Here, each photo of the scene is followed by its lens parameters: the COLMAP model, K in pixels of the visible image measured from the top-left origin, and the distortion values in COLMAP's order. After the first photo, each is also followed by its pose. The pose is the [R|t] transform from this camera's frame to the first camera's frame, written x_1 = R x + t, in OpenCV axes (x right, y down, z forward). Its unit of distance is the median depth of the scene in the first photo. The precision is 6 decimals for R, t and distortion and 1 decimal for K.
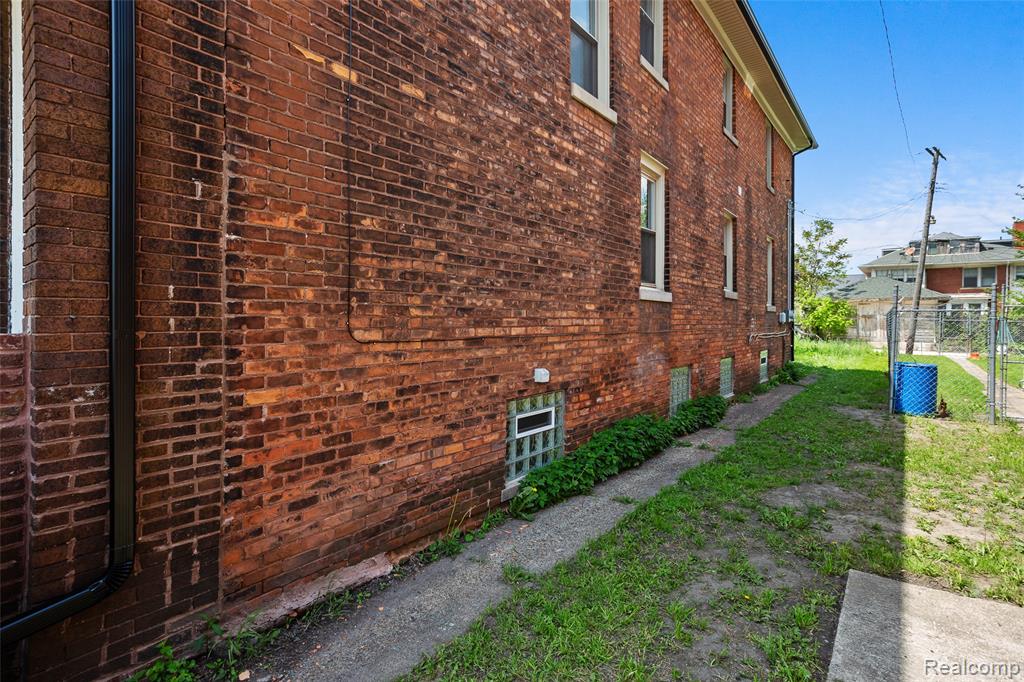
lens RADIAL K [[497.8, 0, 499.4], [0, 497.8, 310.3], [0, 0, 1]] dist [-0.053551, 0.048747]
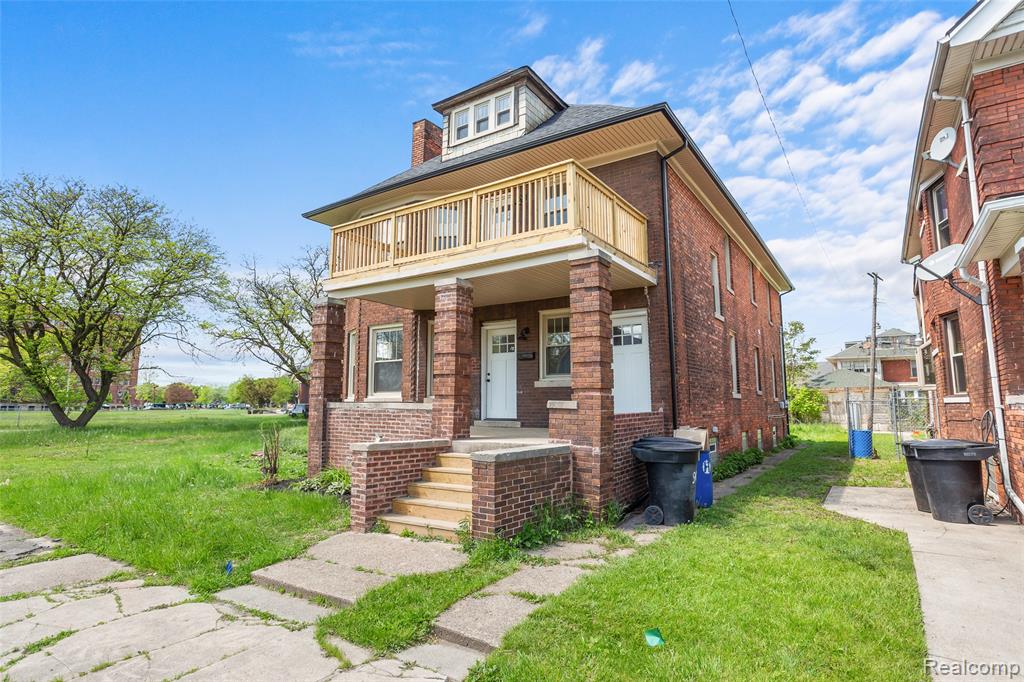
lens RADIAL K [[520.3, 0, 512.0], [0, 520.3, 341.0], [0, 0, 1]] dist [0.000516, 0.000225]
pose [[0.996161, 0.001609, 0.087528, -0.173669], [0.007994, 0.993982, -0.109253, -0.005641], [-0.087177, 0.109533, 0.990153, -0.237005]]
